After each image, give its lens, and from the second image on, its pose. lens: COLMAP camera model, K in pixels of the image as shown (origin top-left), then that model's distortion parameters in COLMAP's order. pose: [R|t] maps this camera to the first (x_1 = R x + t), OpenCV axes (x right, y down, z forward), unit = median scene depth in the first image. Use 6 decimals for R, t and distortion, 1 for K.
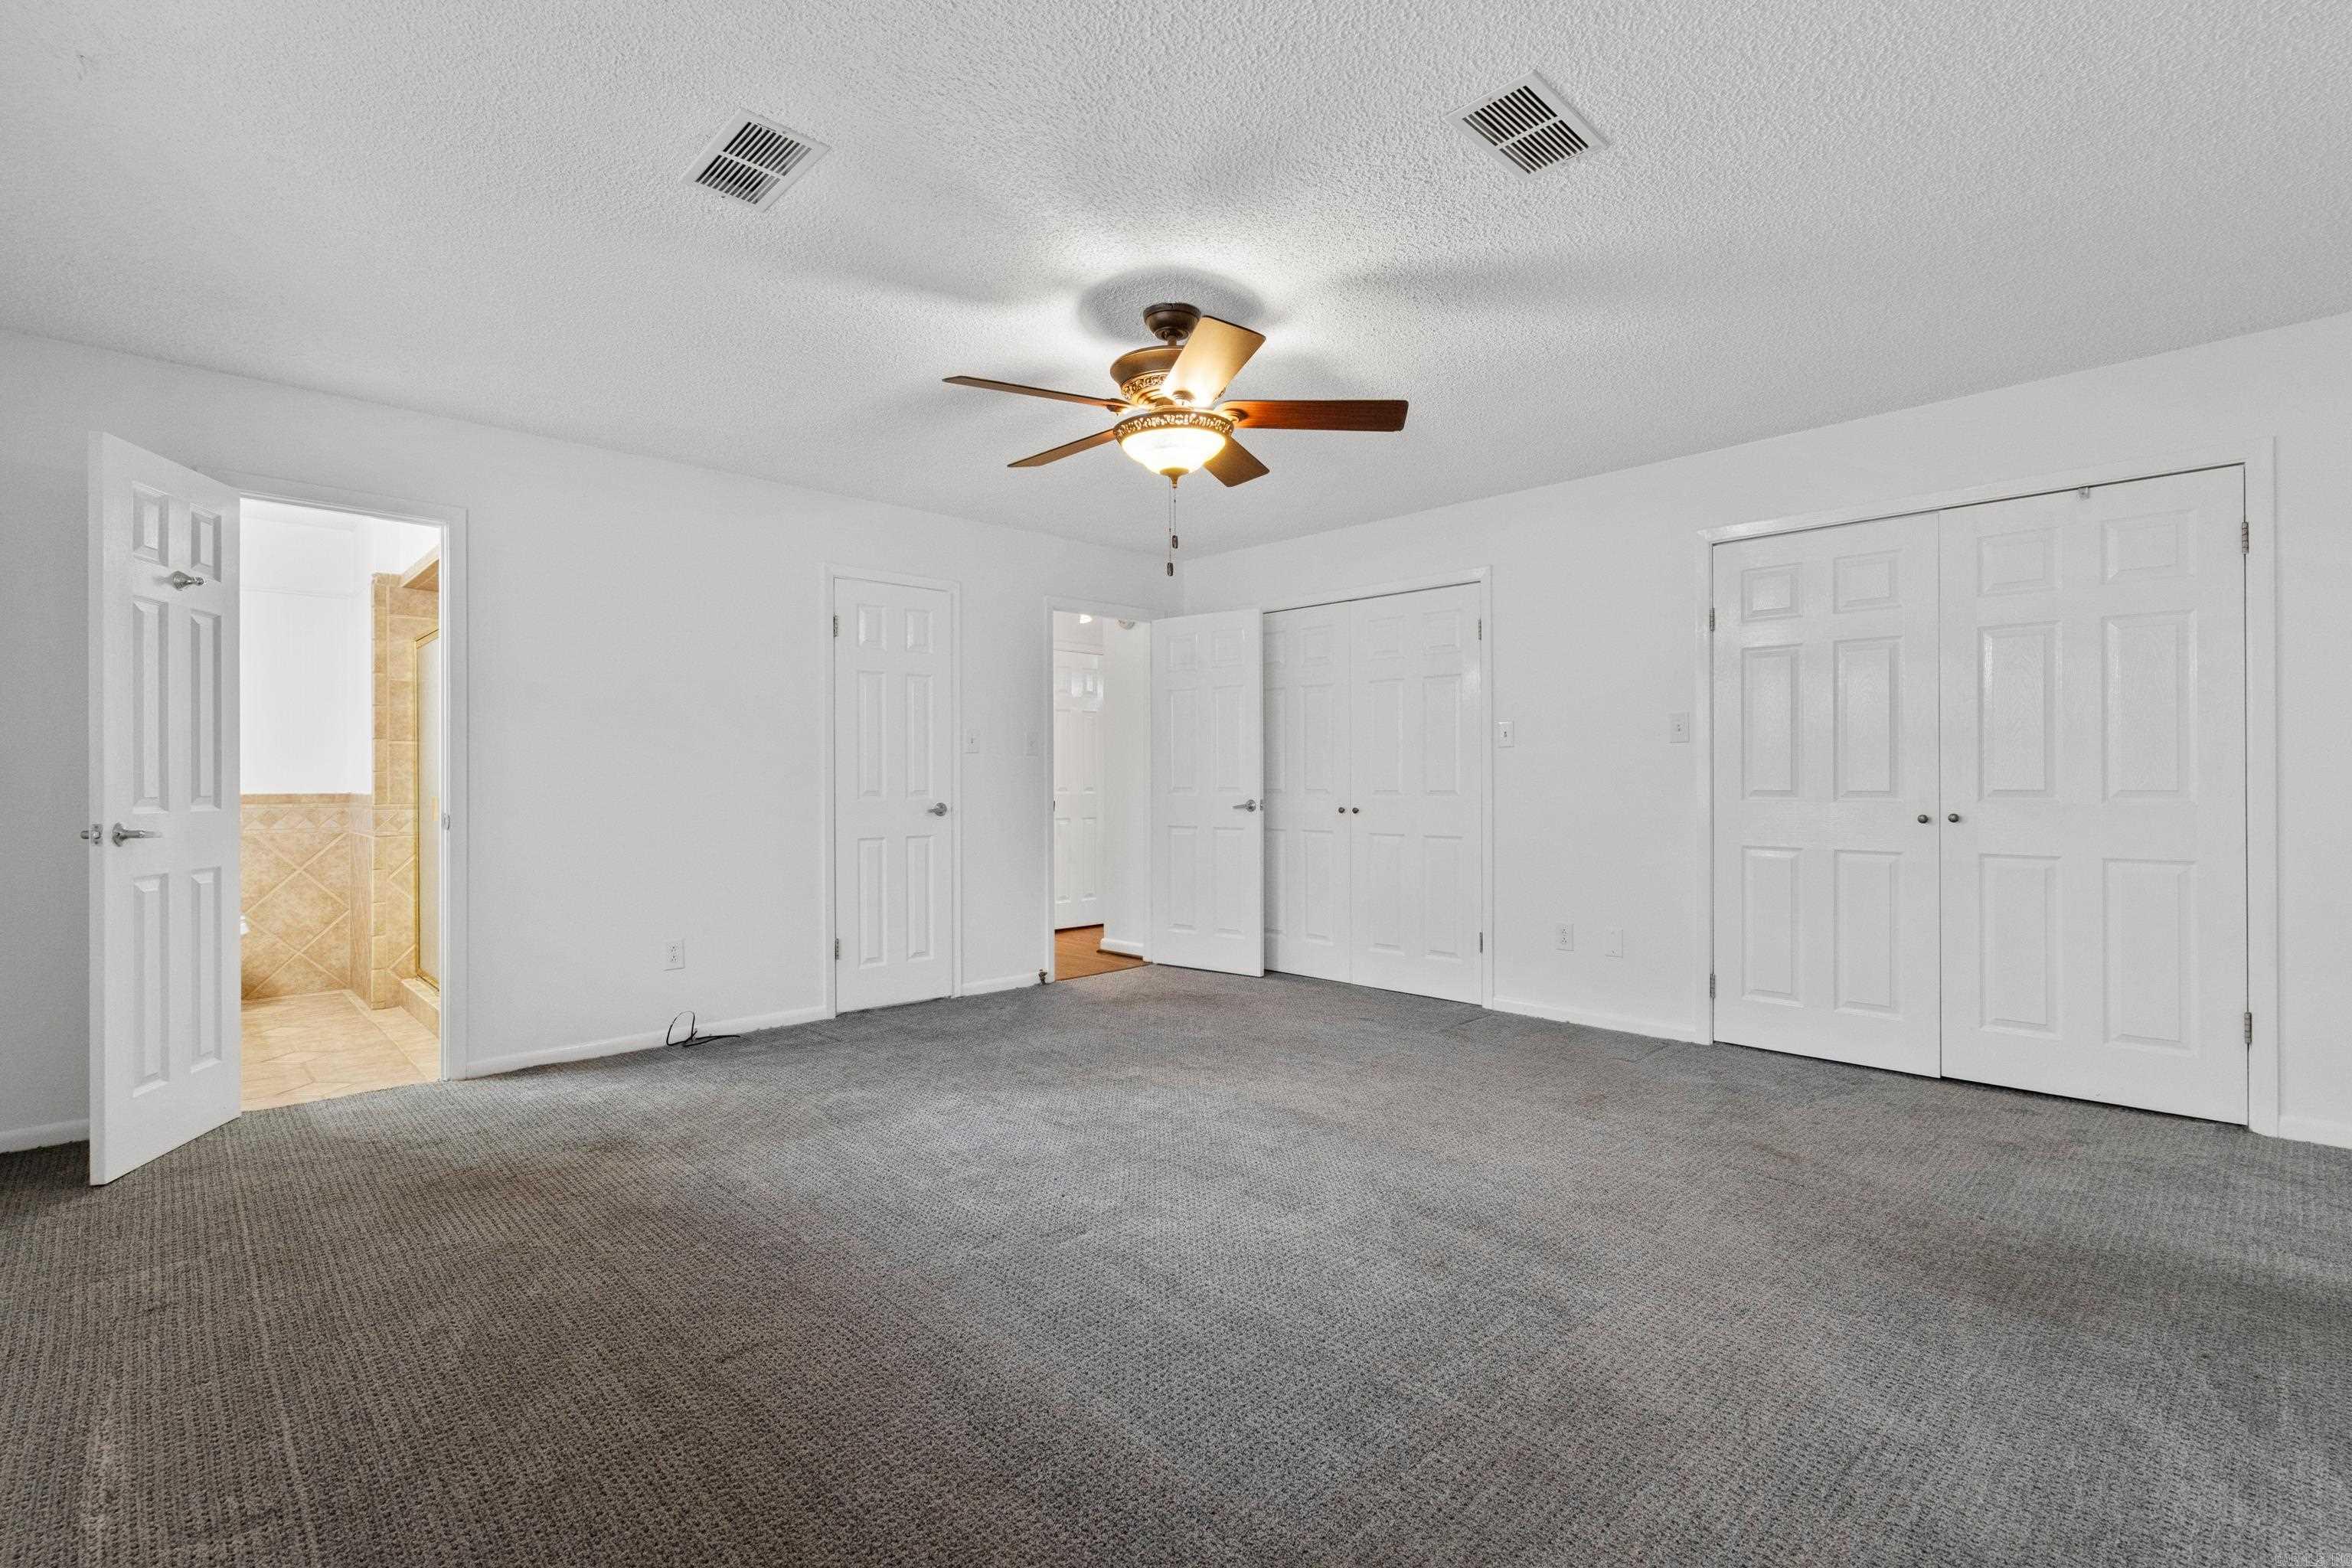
lens RADIAL K [[1070.6, 0, 1174.0], [0, 1070.6, 779.2], [0, 0, 1]] dist [-0.001337, 0.000066]
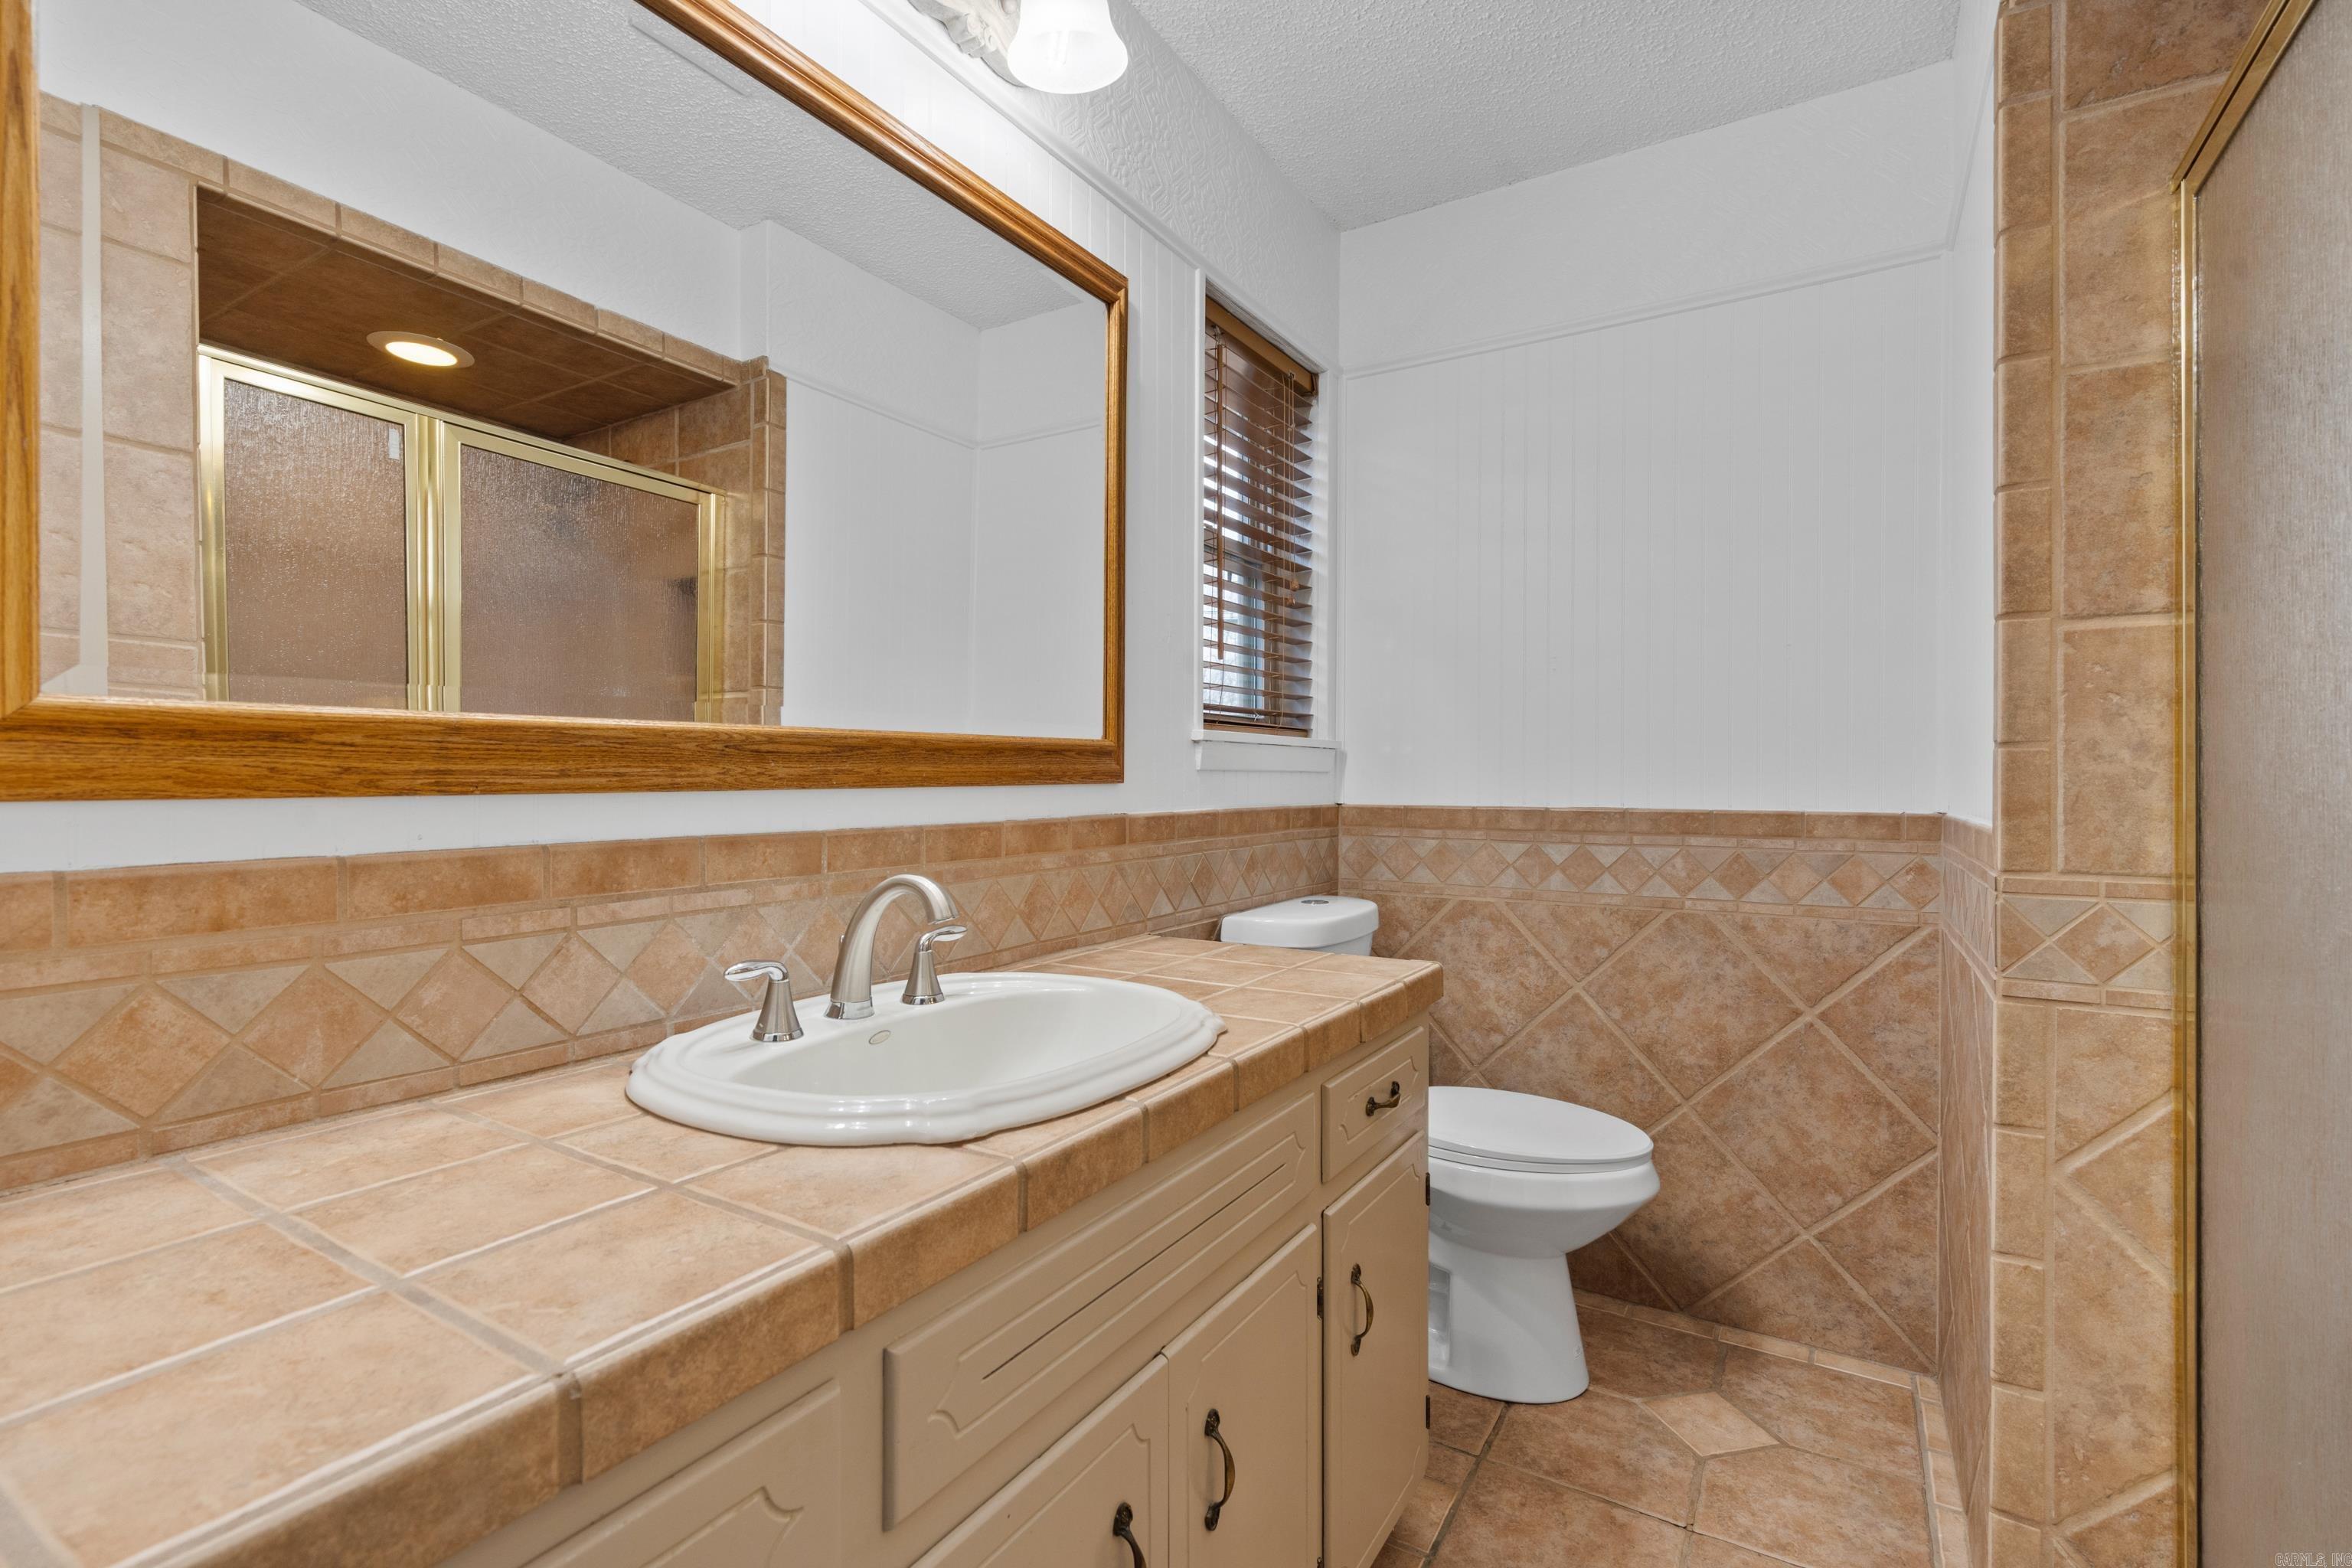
lens RADIAL K [[1070.6, 0, 1174.0], [0, 1070.6, 779.2], [0, 0, 1]] dist [-0.001337, 0.000066]
pose [[0.246856, 0.004341, -0.969042, -0.543999], [-0.000837, 0.999991, 0.004266, 0.000442], [0.969052, -0.000243, 0.246857, 0.738863]]
